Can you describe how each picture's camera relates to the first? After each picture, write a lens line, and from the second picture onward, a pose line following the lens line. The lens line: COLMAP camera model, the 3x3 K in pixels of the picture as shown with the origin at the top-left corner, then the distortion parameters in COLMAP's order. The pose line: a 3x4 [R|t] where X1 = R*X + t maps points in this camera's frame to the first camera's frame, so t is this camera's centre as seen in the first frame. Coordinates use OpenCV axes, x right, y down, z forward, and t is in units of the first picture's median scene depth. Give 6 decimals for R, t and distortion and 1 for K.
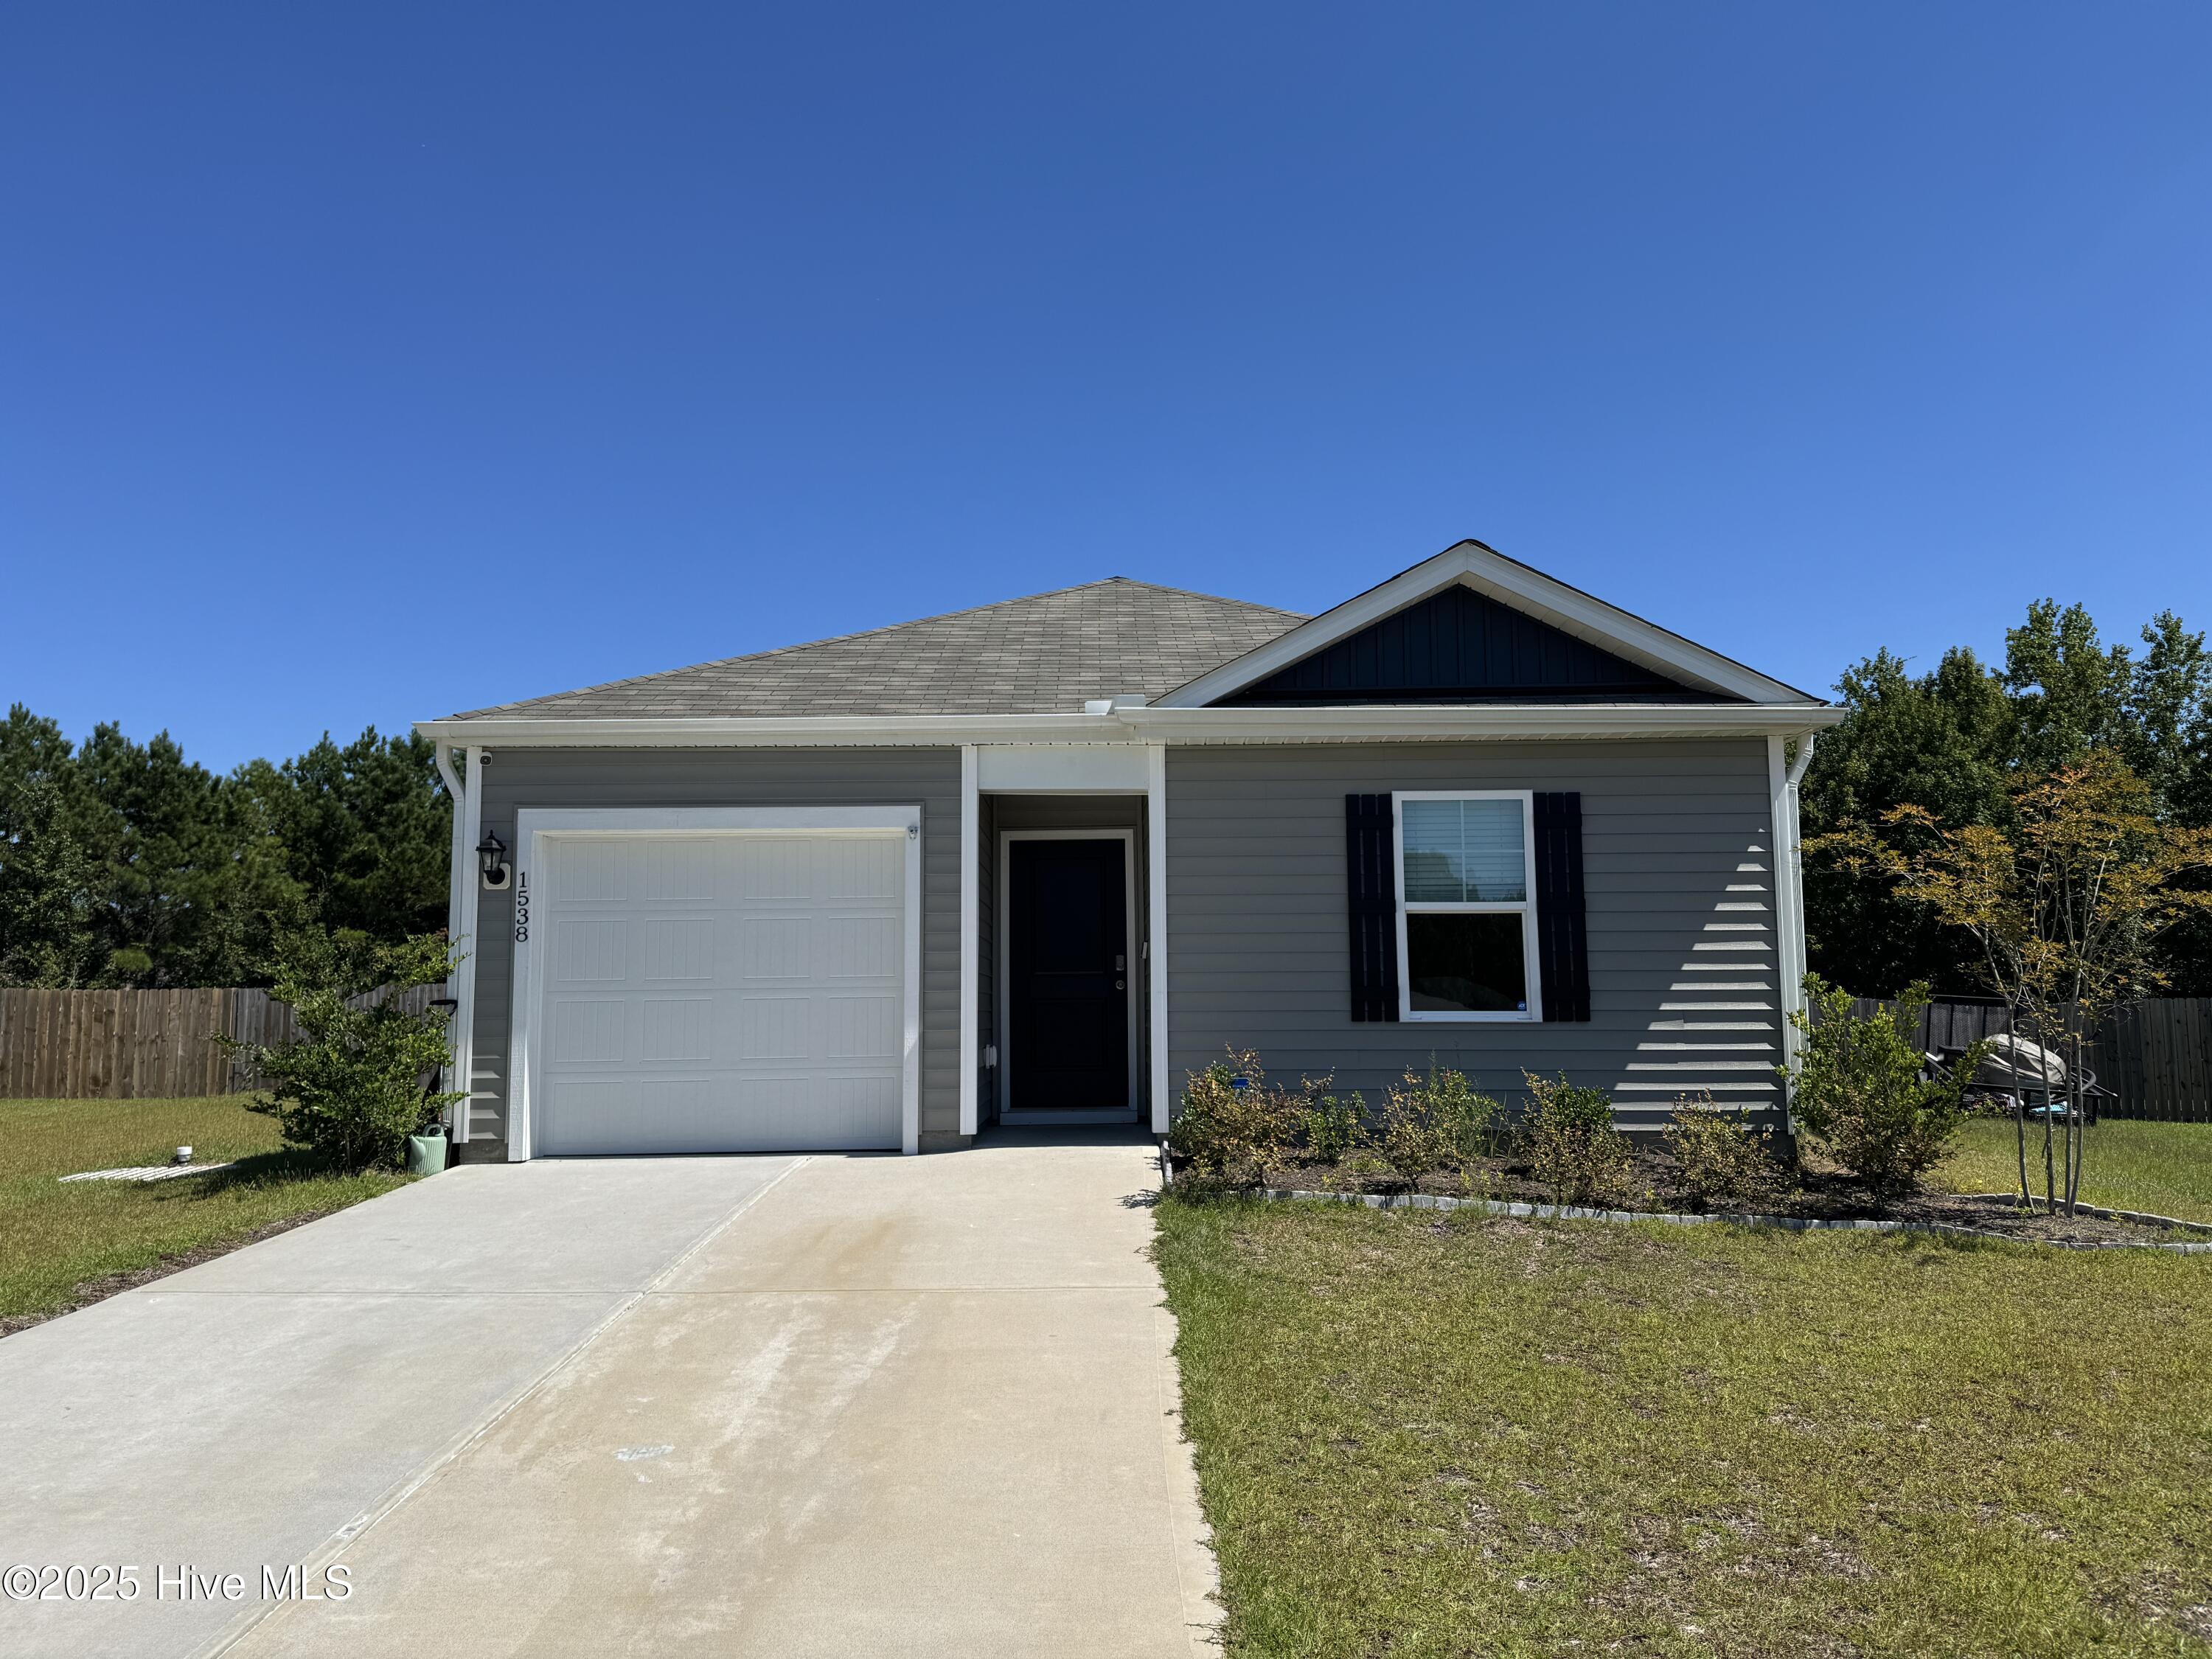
lens RADIAL K [[1531.8, 0, 1117.1], [0, 1531.8, 845.5], [0, 0, 1]] dist [0.030151, -0.022499]
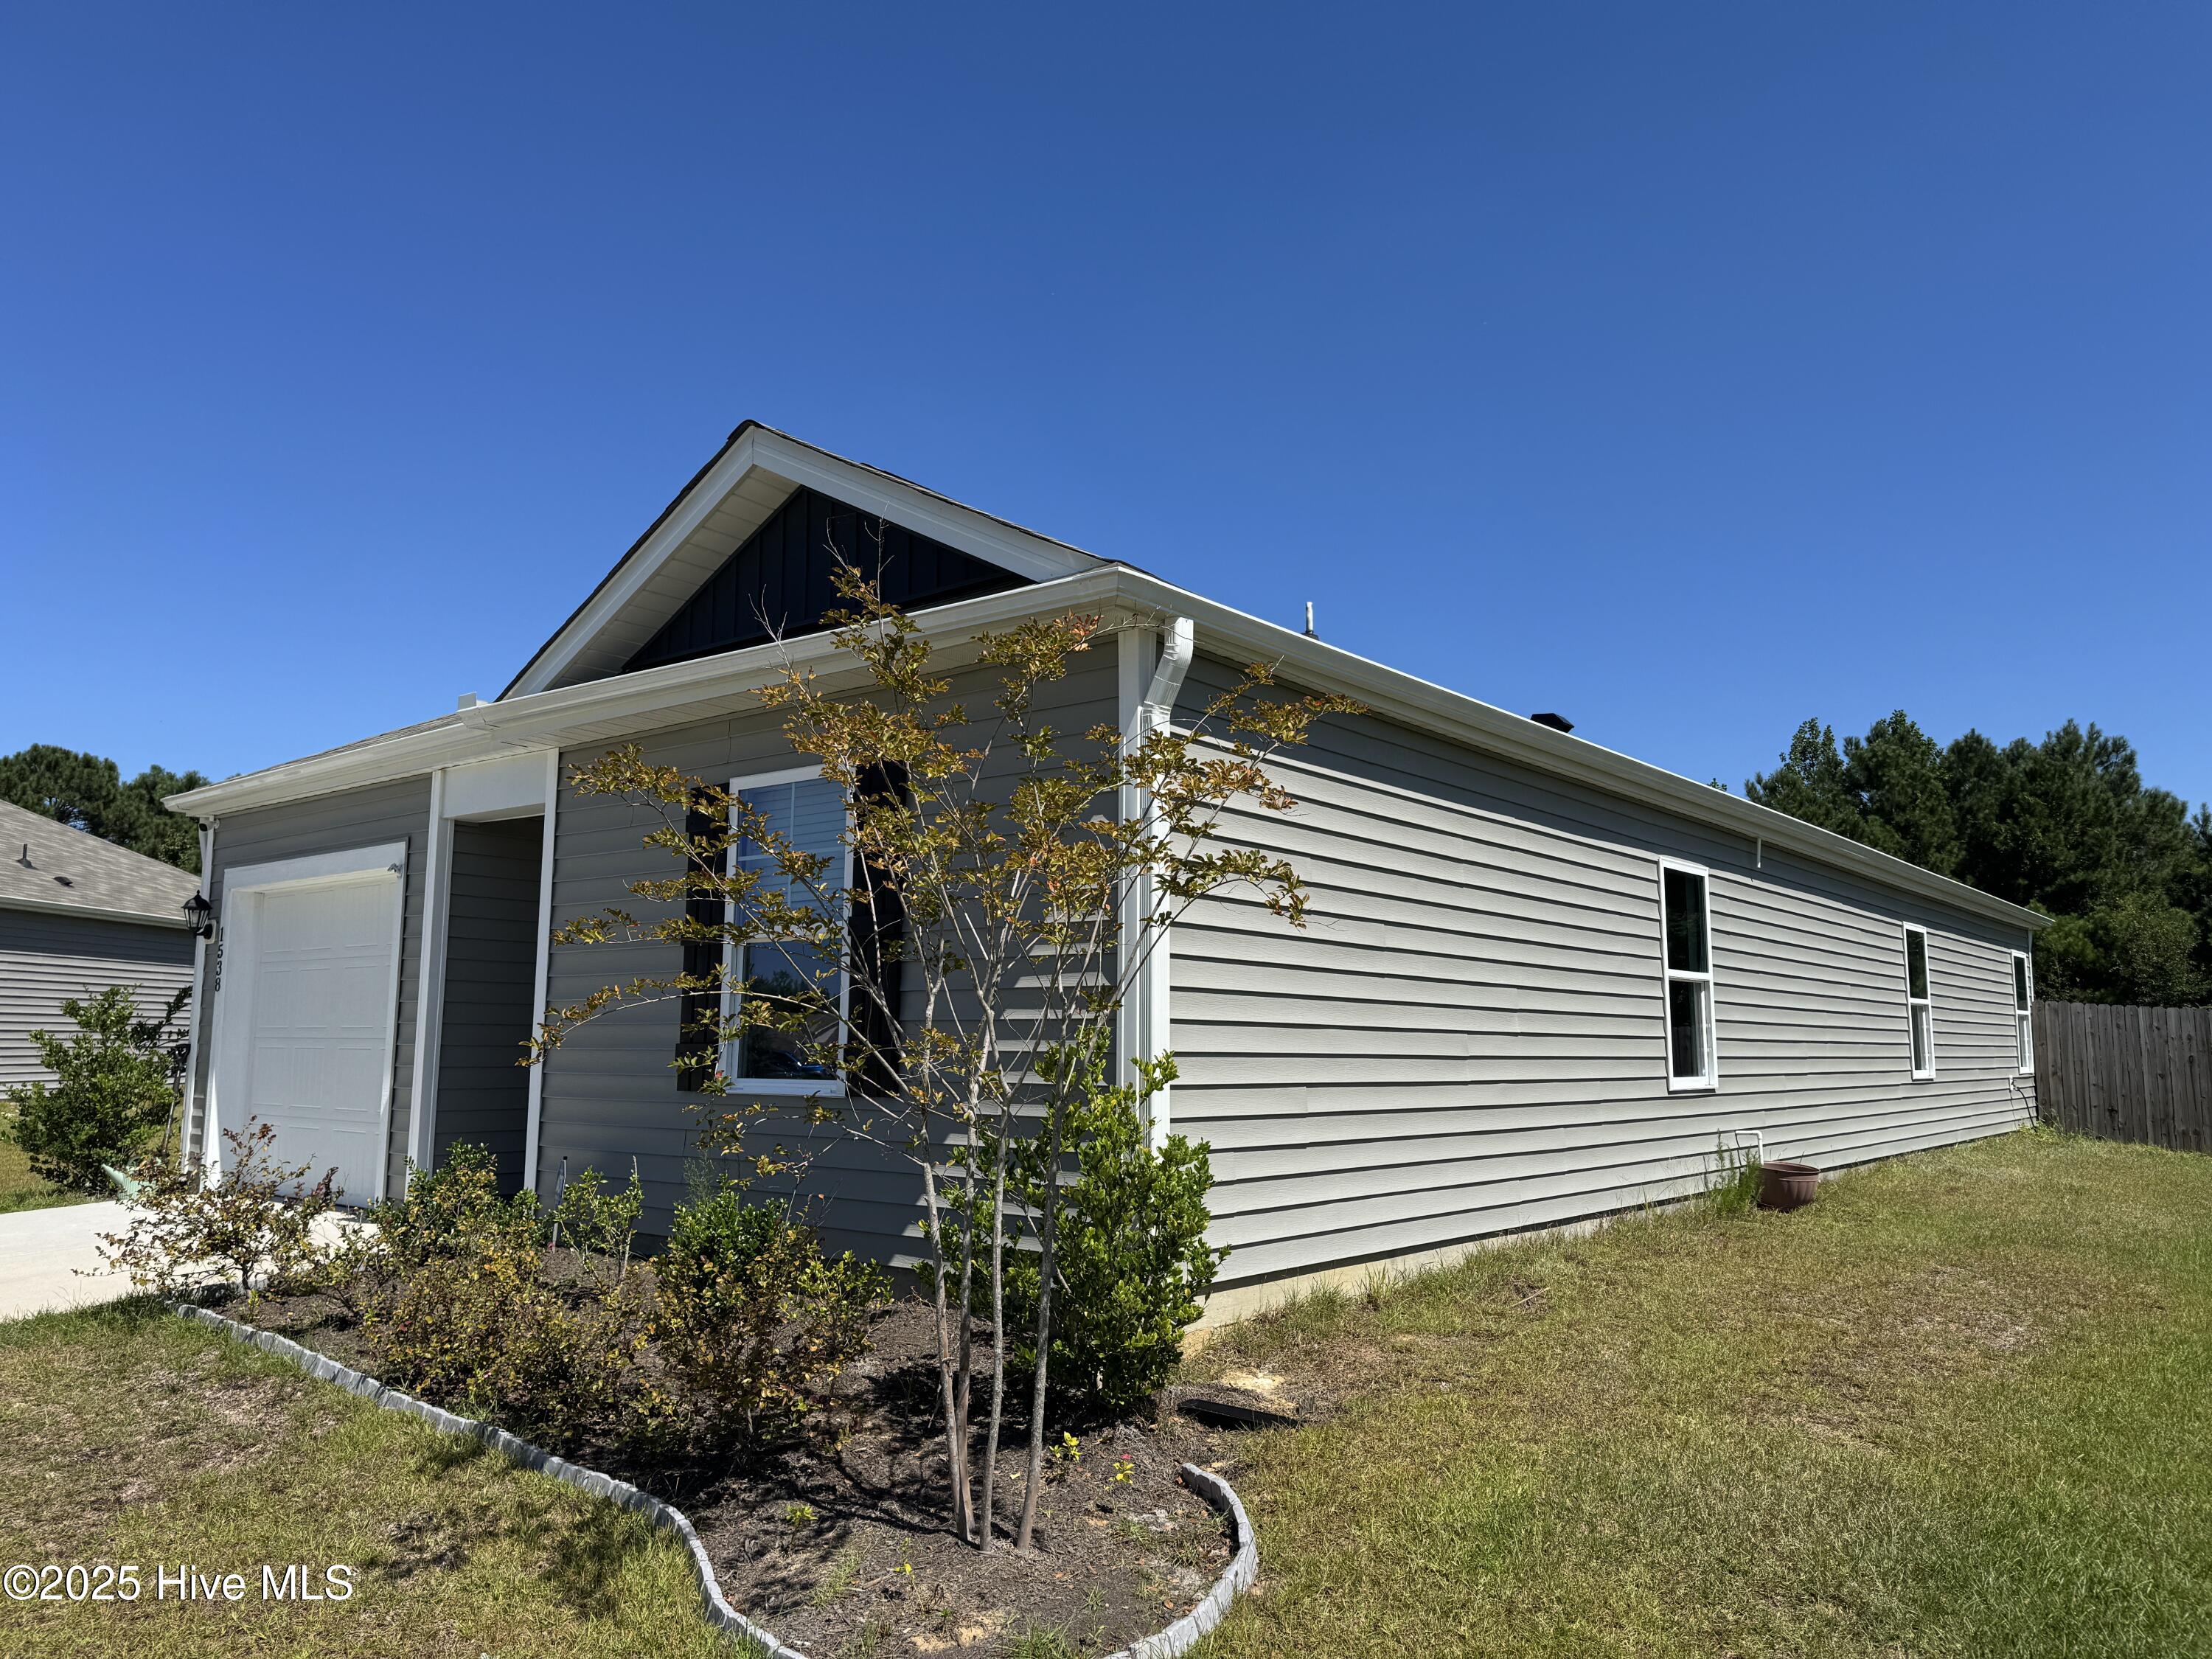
lens RADIAL K [[1531.8, 0, 1104.0], [0, 1531.8, 835.8], [0, 0, 1]] dist [0.030151, -0.022499]
pose [[0.750873, -0.066612, -0.657079, 0.791527], [0.033473, 0.997460, -0.062867, 0.042462], [0.659598, 0.025211, 0.751195, 0.583783]]
